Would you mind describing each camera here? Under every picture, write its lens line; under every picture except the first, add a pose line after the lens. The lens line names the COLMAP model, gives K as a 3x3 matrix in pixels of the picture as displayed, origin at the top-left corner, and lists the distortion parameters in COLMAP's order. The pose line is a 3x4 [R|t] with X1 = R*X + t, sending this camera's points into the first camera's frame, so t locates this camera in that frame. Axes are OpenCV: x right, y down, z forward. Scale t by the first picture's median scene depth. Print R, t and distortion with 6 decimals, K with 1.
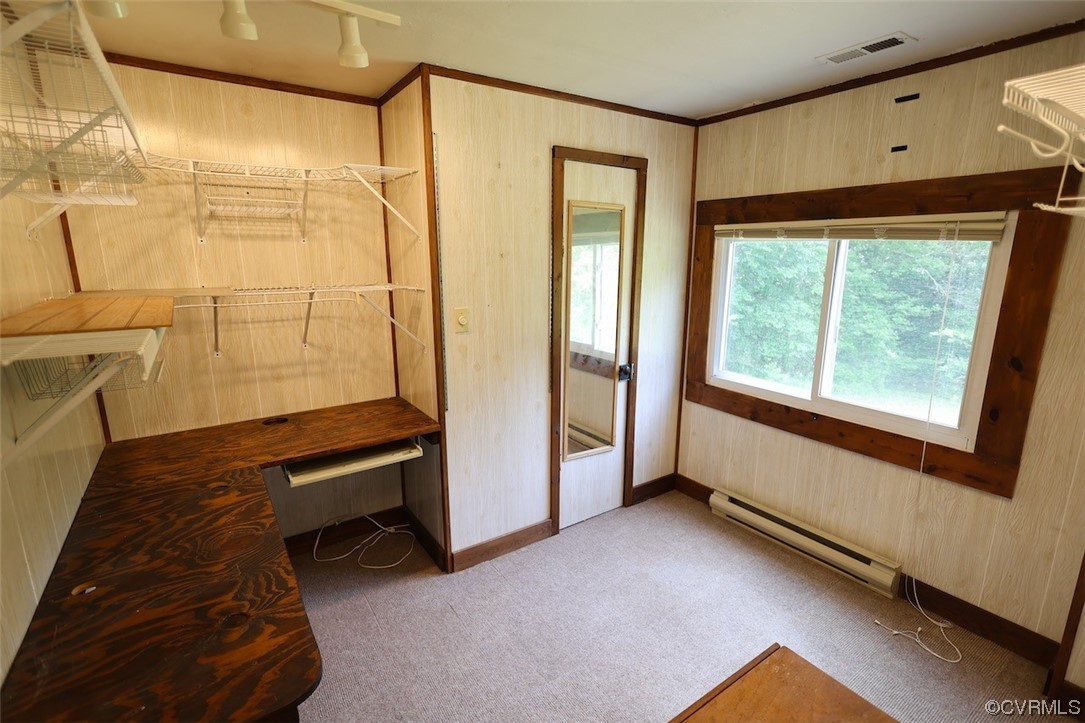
lens RADIAL K [[503.4, 0, 543.2], [0, 503.4, 363.9], [0, 0, 1]] dist [0.003444, -0.000257]
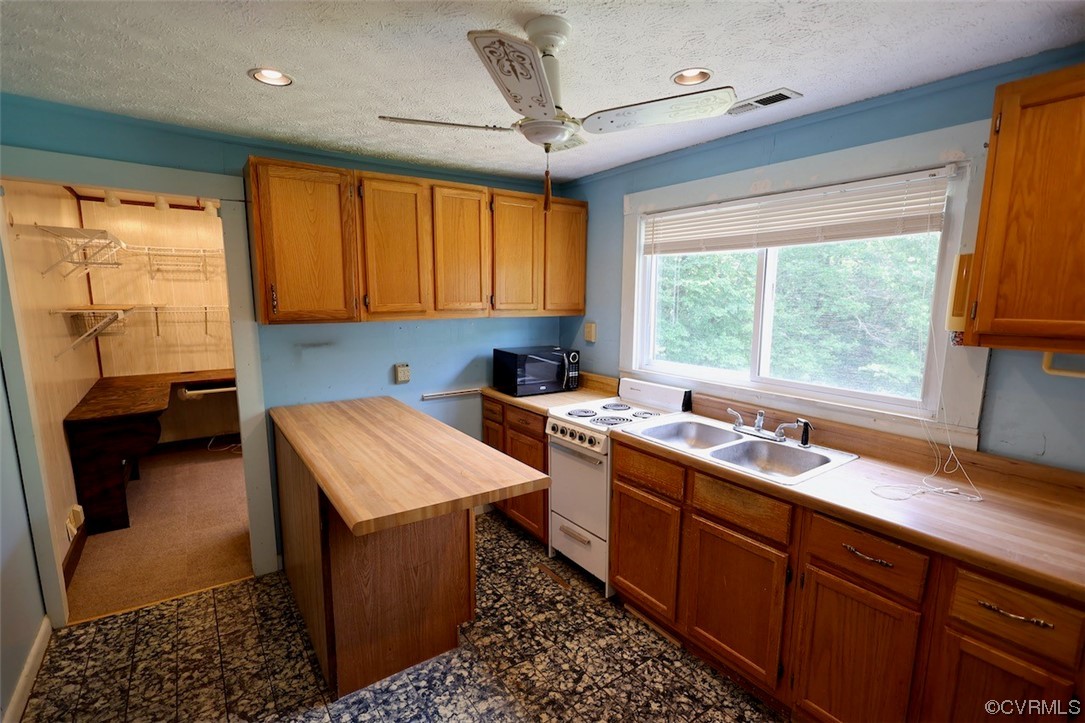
lens RADIAL K [[503.4, 0, 543.2], [0, 503.4, 363.9], [0, 0, 1]] dist [0.003444, -0.000257]
pose [[0.999770, 0.010423, -0.018754, 0.891602], [-0.011859, 0.996870, -0.078166, 0.217269], [0.017880, 0.078371, 0.996764, -0.932510]]
